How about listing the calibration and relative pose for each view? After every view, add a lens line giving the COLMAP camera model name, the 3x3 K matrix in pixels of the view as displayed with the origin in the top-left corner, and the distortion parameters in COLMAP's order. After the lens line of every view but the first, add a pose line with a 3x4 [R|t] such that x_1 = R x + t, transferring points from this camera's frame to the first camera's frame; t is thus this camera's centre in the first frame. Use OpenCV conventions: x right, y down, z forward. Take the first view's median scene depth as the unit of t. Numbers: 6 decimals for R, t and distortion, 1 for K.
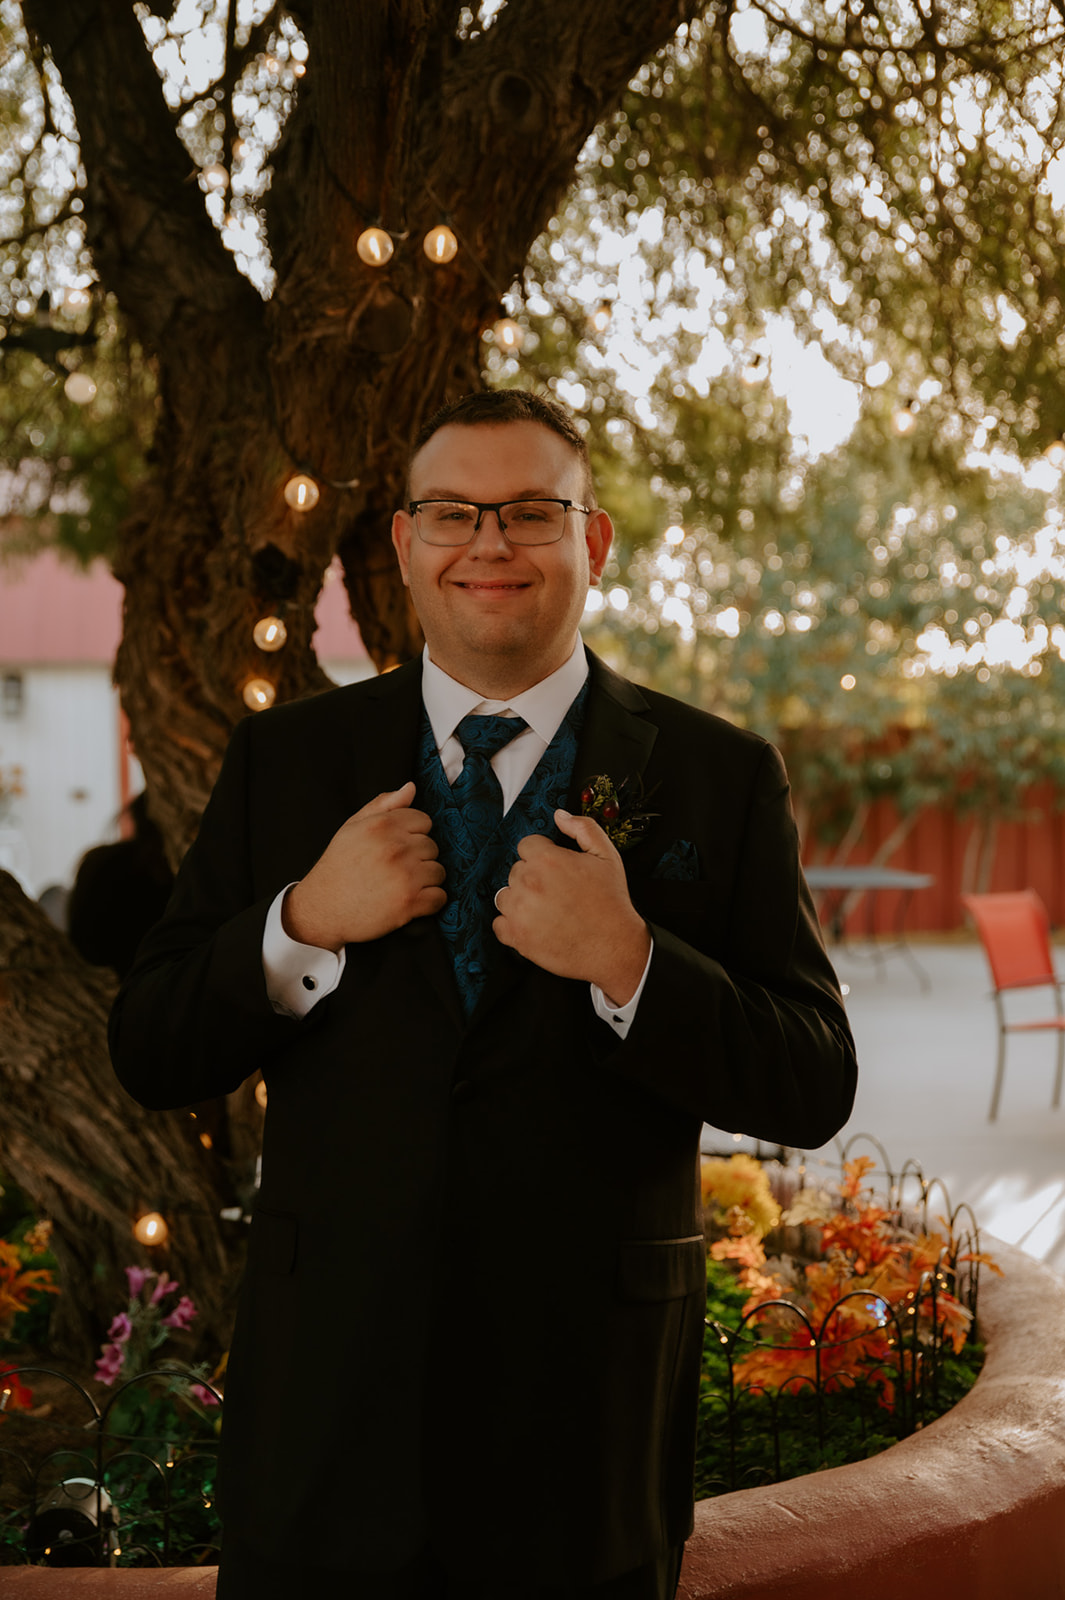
lens RADIAL K [[2159.7, 0, 516.0], [0, 2159.7, 792.0], [0, 0, 1]] dist [0.091712, 0.000000]
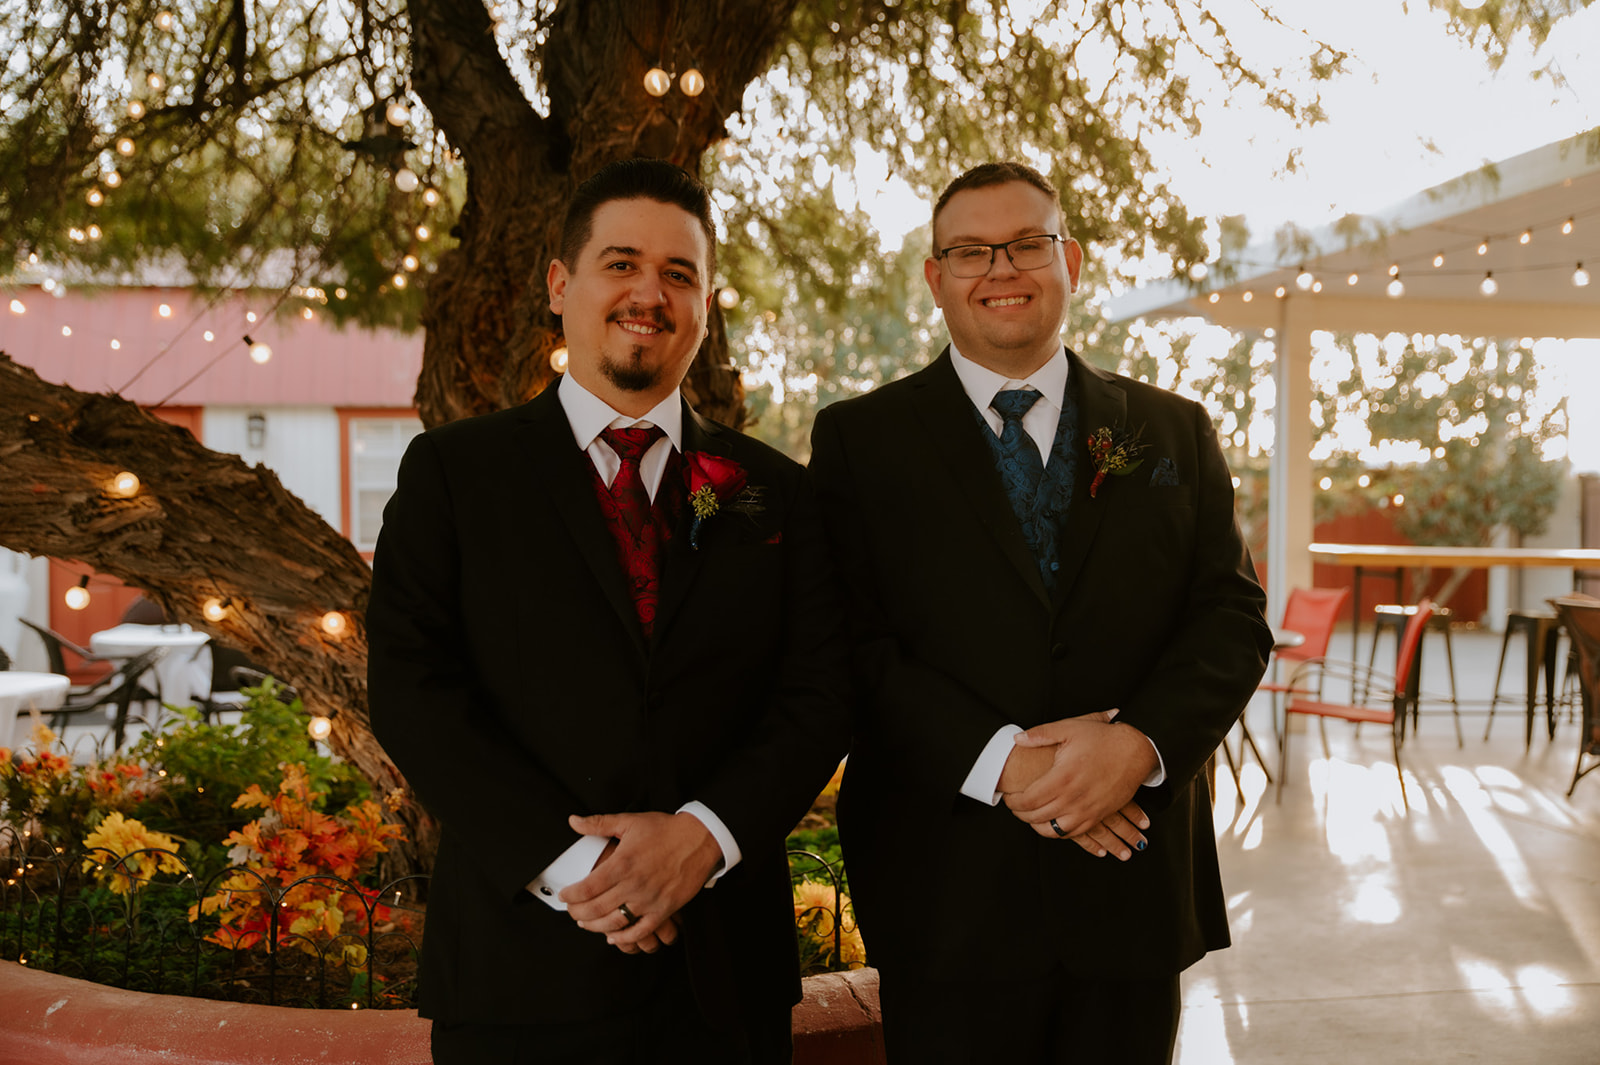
lens RADIAL K [[1715.7, 0, 804.5], [0, 1715.7, 529.5], [0, 0, 1]] dist [-0.001737, 0.000000]
pose [[0.993019, 0.006825, 0.117758, -0.083902], [-0.006827, 0.999977, -0.000386, 0.031877], [-0.117758, -0.000420, 0.993042, -0.093930]]
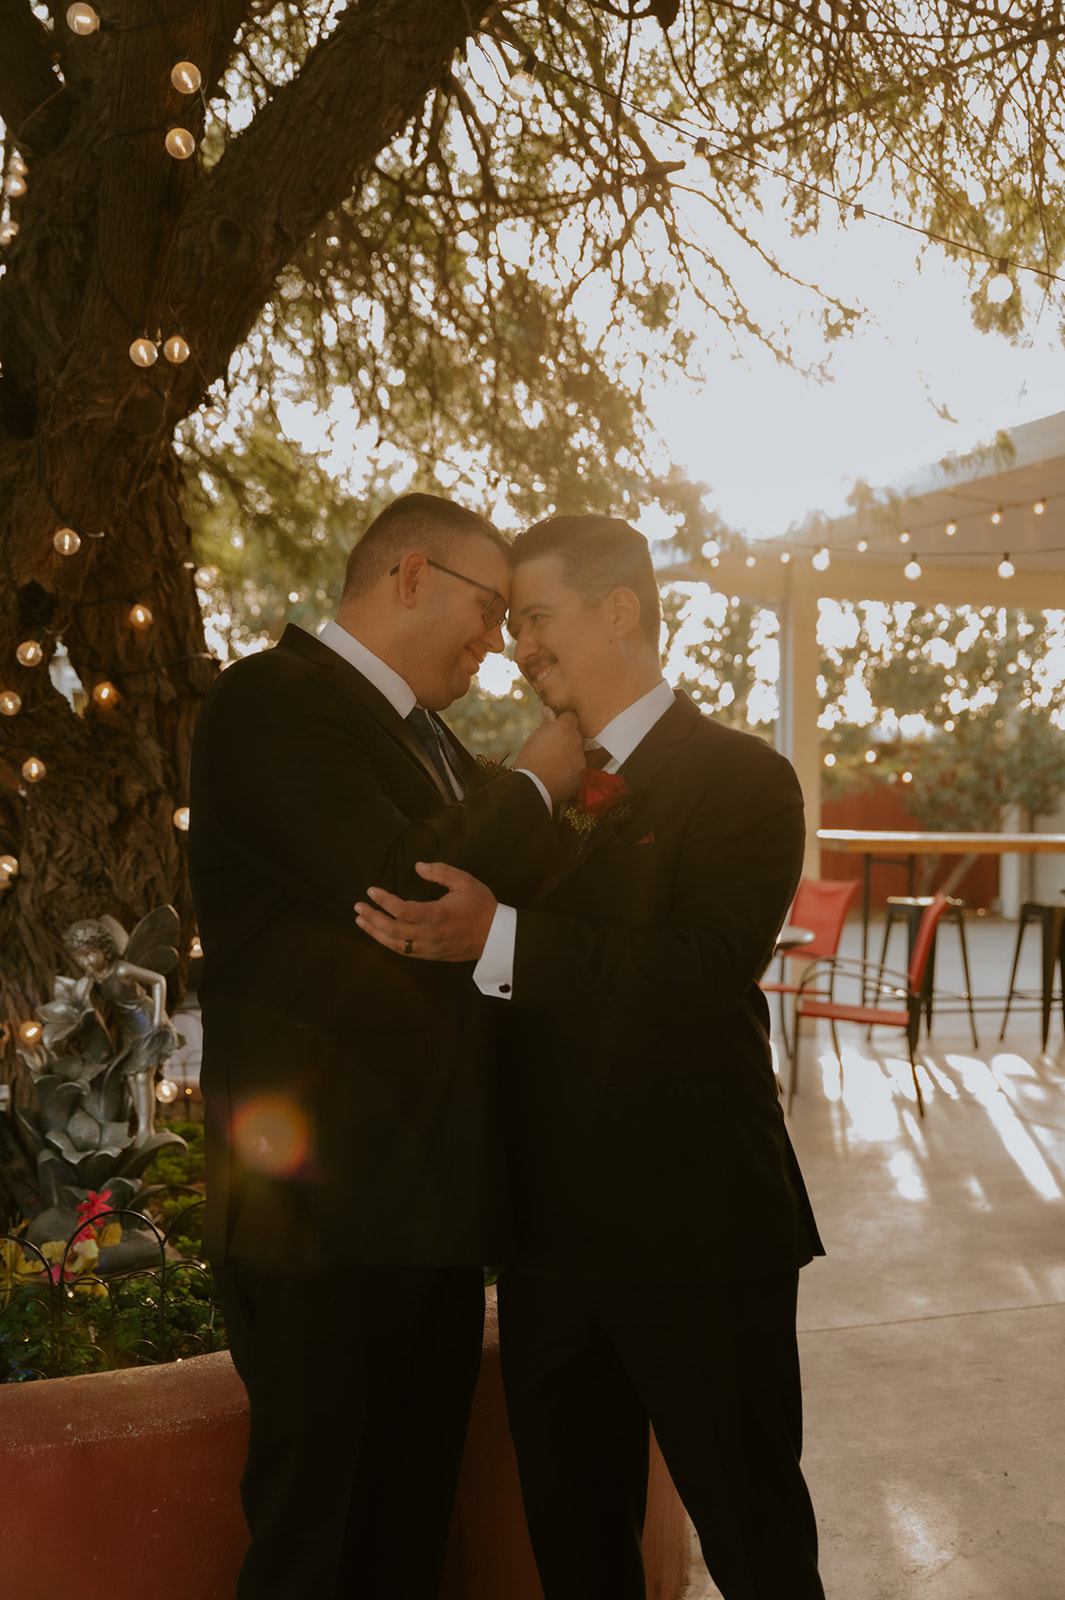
lens RADIAL K [[1971.9, 0, 535.7], [0, 1971.9, 804.3], [0, 0, 1]] dist [0.019284, 0.000000]
pose [[0.963624, 0.001305, 0.267257, -0.129240], [-0.001781, 0.999997, 0.001540, 0.009528], [-0.267254, -0.001960, 0.963624, -0.149201]]
